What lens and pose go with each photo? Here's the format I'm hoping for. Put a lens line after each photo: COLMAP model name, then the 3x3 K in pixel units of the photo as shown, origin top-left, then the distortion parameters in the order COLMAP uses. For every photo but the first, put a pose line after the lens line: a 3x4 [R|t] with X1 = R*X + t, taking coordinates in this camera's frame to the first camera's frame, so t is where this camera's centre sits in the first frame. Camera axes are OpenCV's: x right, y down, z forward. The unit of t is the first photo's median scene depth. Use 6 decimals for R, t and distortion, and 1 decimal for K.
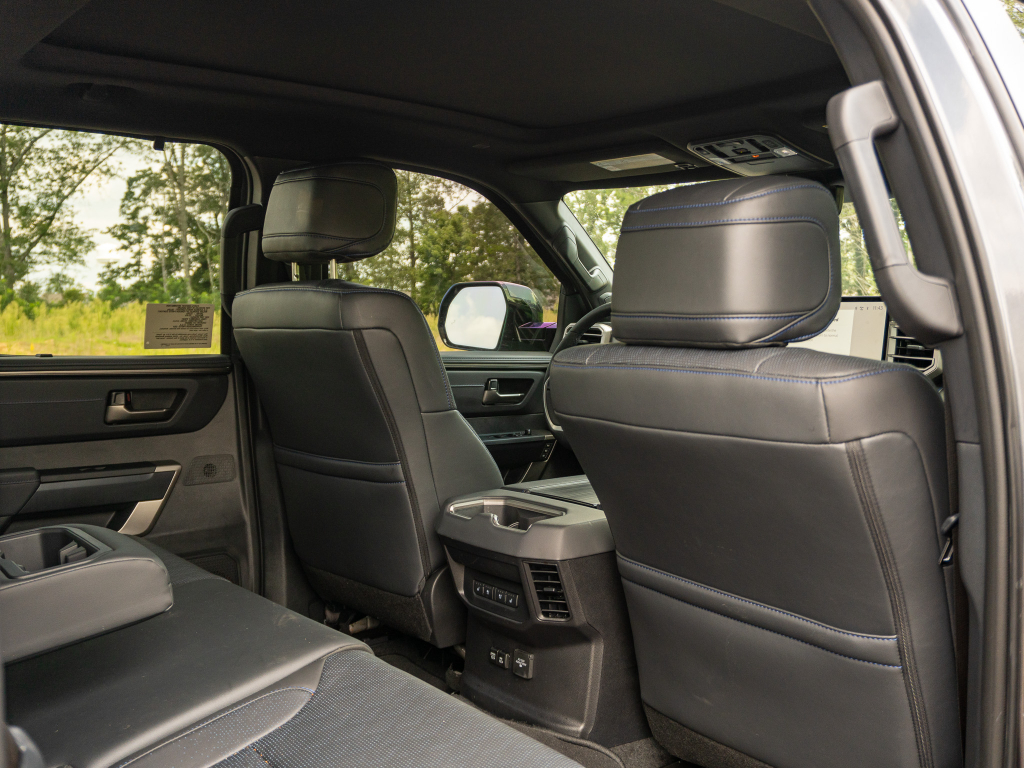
lens RADIAL K [[985.7, 0, 492.0], [0, 985.7, 394.4], [0, 0, 1]] dist [-0.025050, 0.000000]
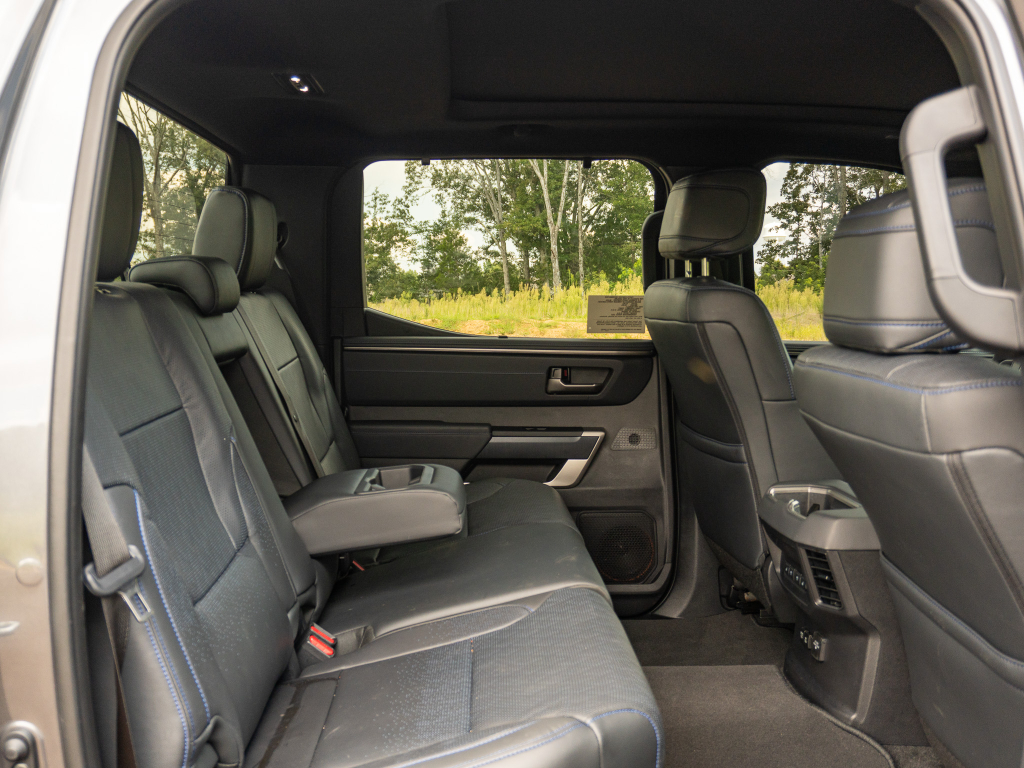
lens RADIAL K [[985.7, 0, 512.1], [0, 985.7, 390.3], [0, 0, 1]] dist [-0.025050, 0.000000]
pose [[0.810320, 0.058677, -0.583042, 0.295935], [-0.047358, 0.998277, 0.034647, -0.014879], [0.584071, -0.000464, 0.811703, -0.029268]]
